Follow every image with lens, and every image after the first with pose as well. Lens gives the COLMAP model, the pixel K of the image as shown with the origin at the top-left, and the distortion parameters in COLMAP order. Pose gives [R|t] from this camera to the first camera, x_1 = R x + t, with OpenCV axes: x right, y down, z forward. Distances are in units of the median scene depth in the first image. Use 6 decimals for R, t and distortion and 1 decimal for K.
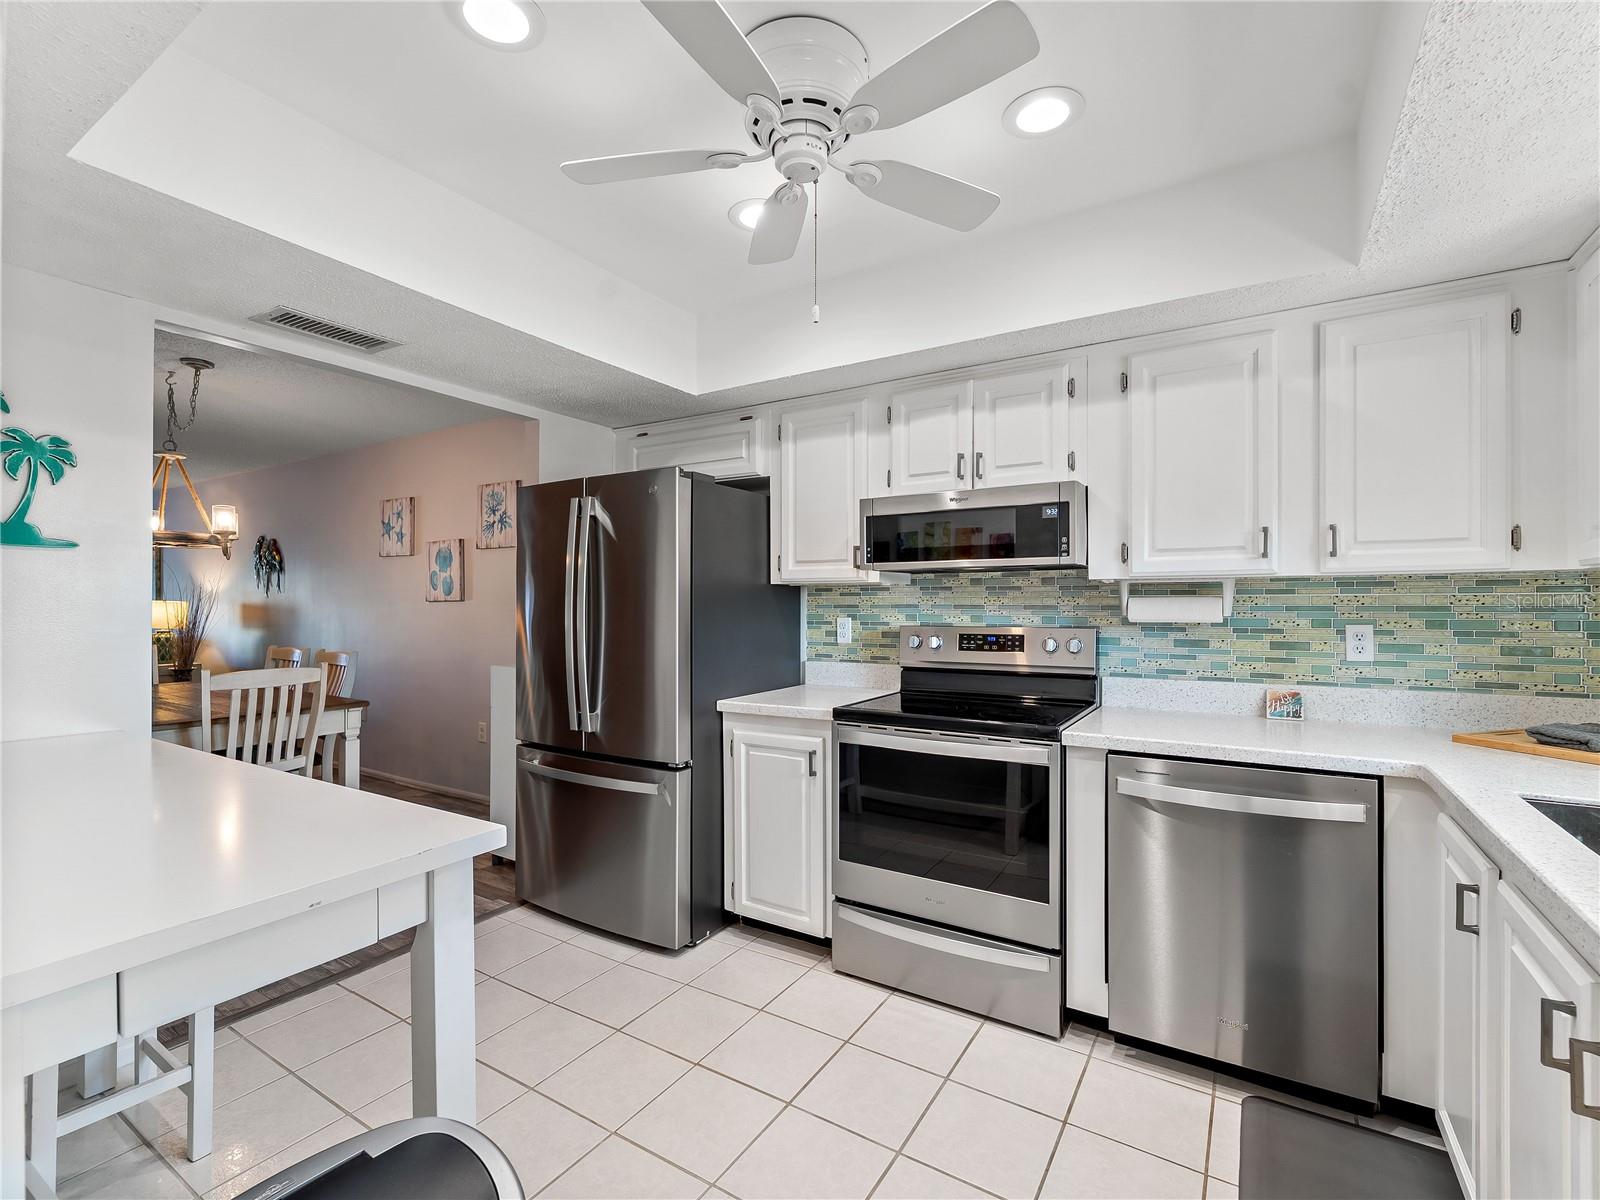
lens RADIAL K [[727.0, 0, 799.4], [0, 727.0, 602.9], [0, 0, 1]] dist [-0.001275, -0.000612]
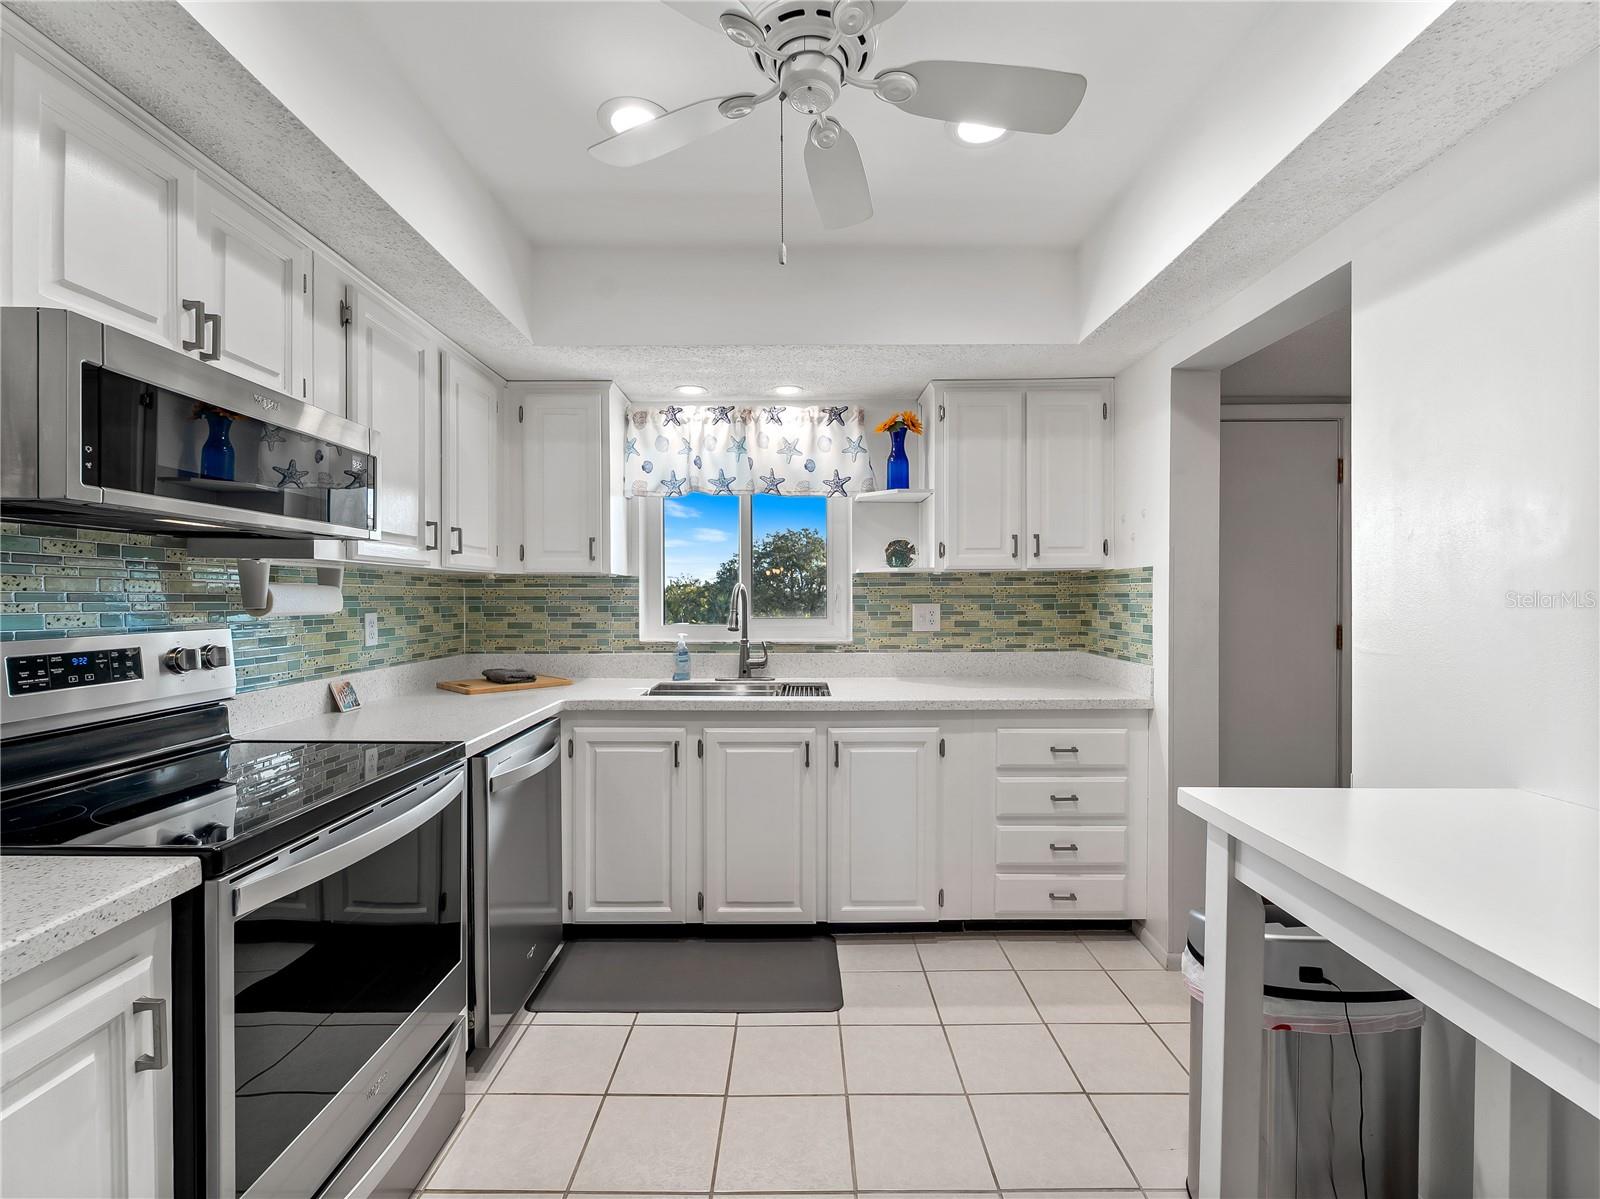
lens RADIAL K [[727.0, 0, 799.4], [0, 727.0, 602.4], [0, 0, 1]] dist [-0.001275, -0.000612]
pose [[-0.528023, -0.001501, 0.849229, -0.502144], [0.002017, 0.999993, 0.003021, 0.009369], [-0.849228, 0.003308, -0.528017, 1.016698]]
